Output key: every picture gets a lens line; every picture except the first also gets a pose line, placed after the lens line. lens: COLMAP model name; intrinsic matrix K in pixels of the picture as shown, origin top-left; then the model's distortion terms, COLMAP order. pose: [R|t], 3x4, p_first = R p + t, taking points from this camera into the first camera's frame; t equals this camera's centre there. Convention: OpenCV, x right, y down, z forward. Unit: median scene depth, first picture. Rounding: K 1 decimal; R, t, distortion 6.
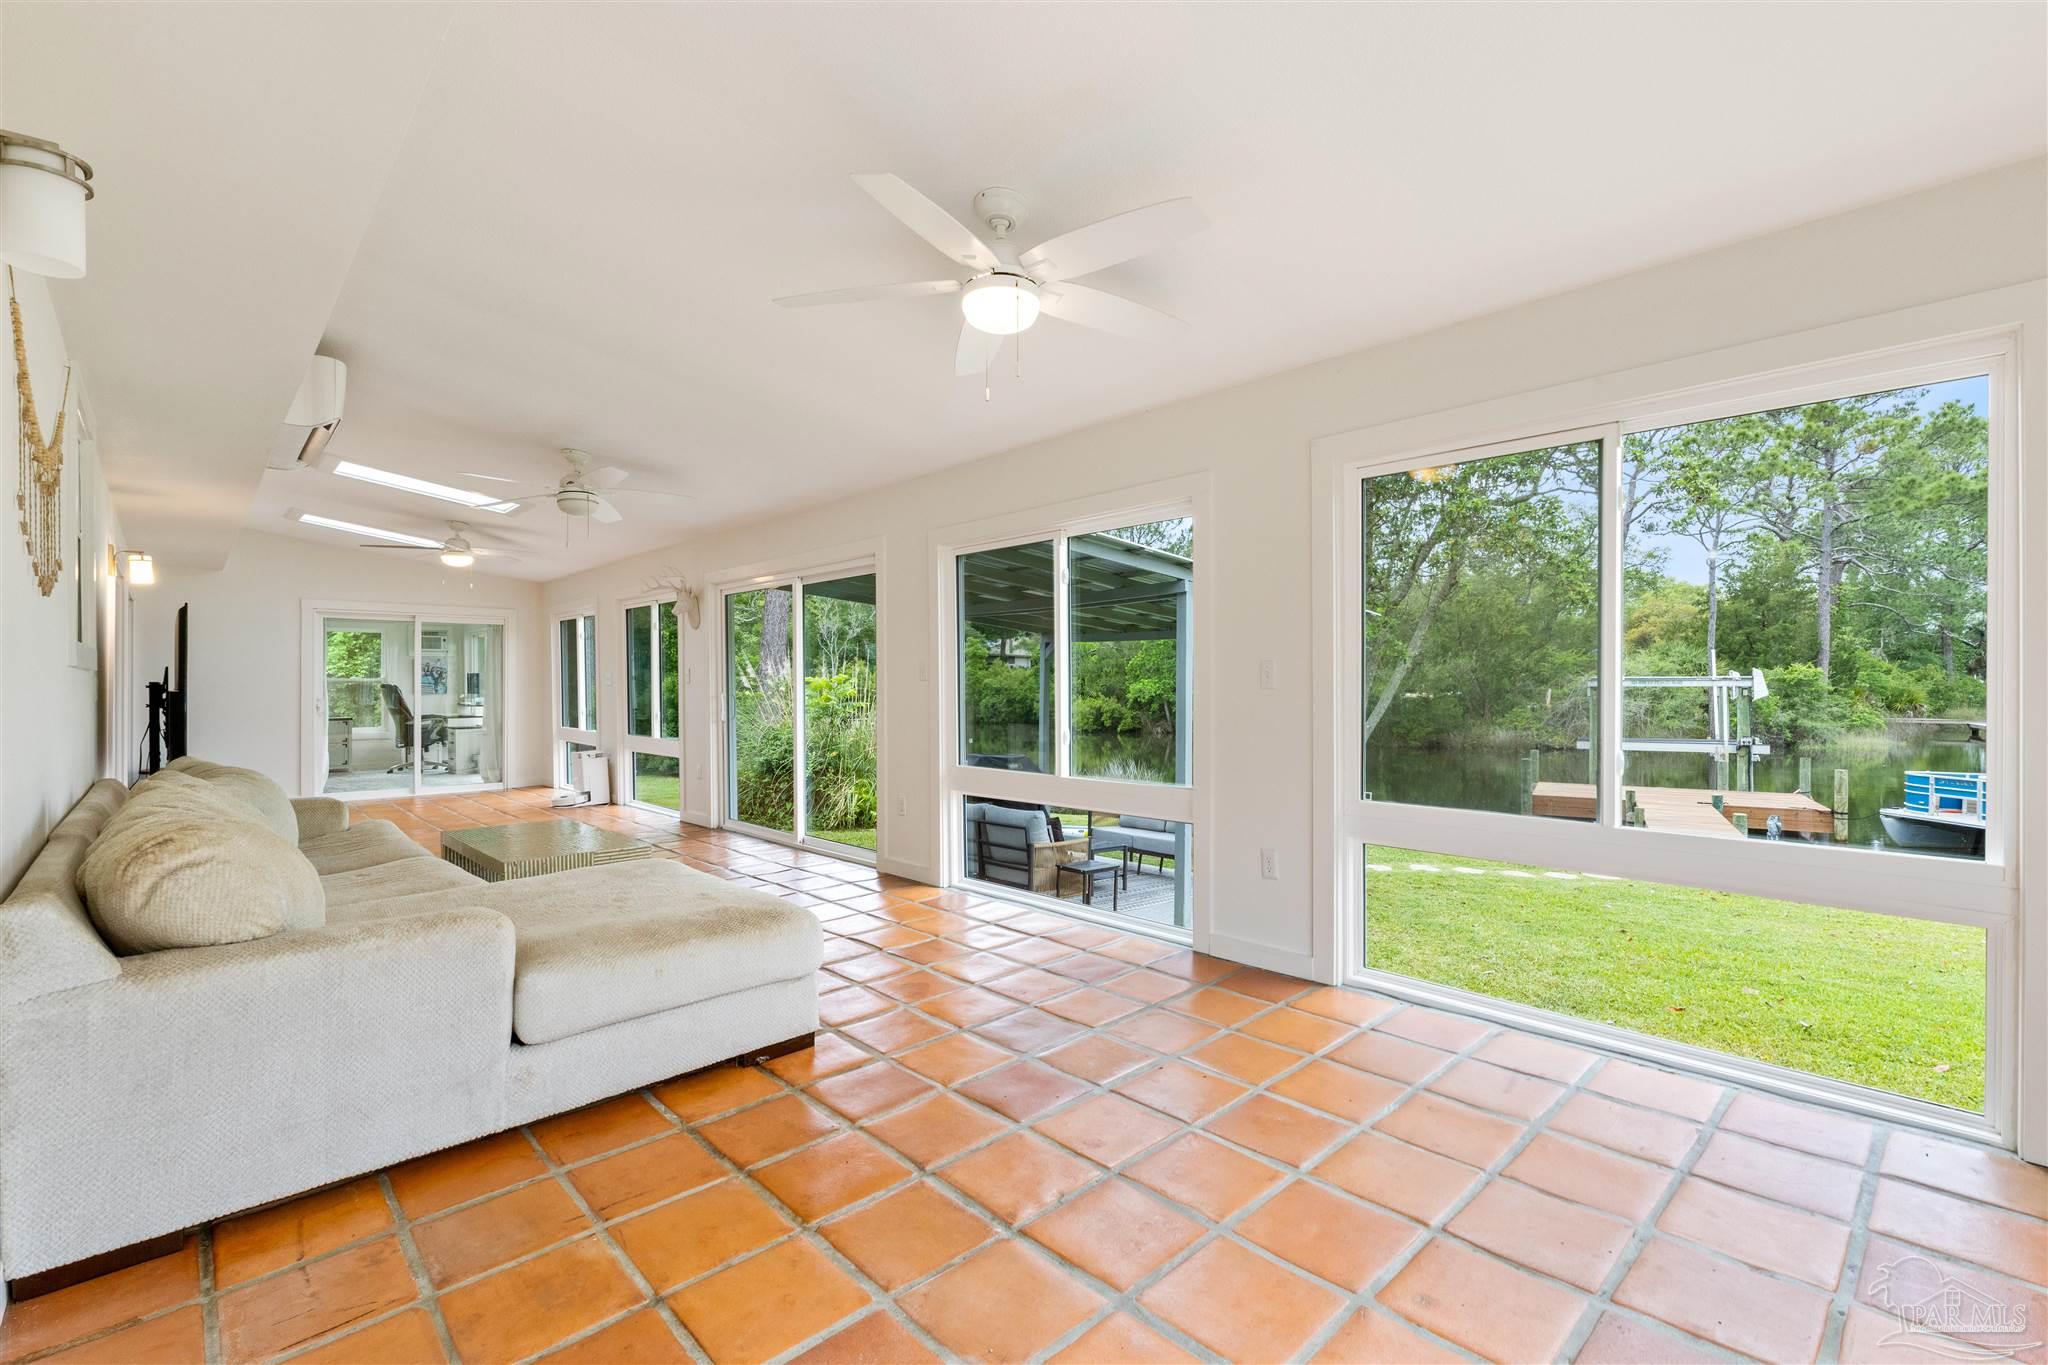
lens RADIAL K [[915.2, 0, 1028.0], [0, 915.2, 687.1], [0, 0, 1]] dist [-0.006522, 0.000572]
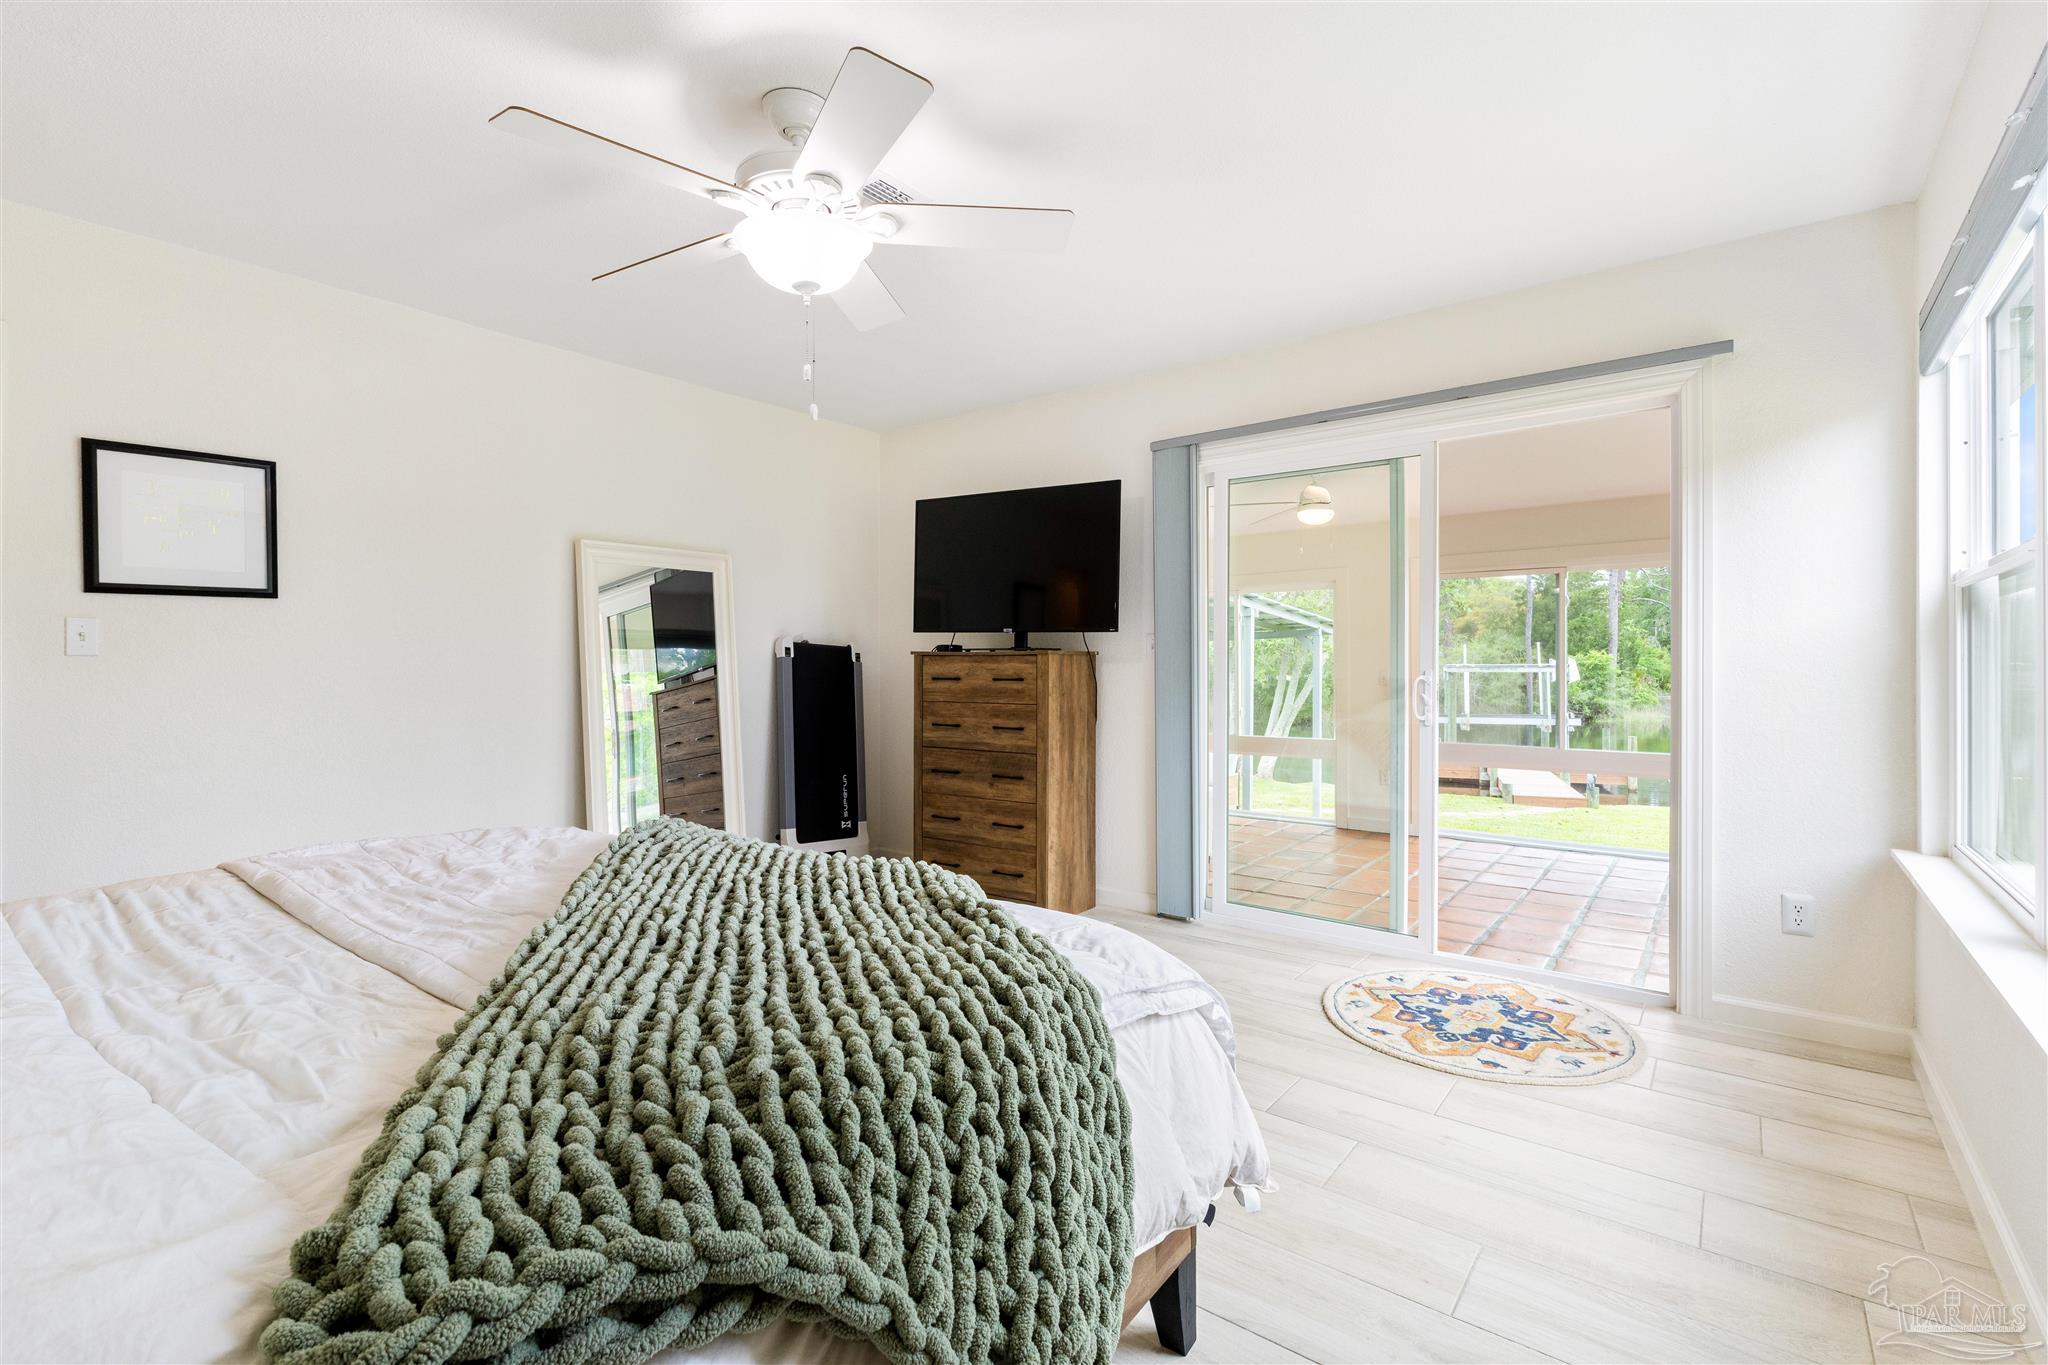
lens RADIAL K [[915.2, 0, 1027.9], [0, 915.2, 668.2], [0, 0, 1]] dist [-0.006522, 0.000572]
pose [[0.988533, -0.001583, 0.150996, -0.074067], [0.001762, 0.999998, -0.001054, -0.003371], [-0.150994, 0.001308, 0.988534, -0.075515]]
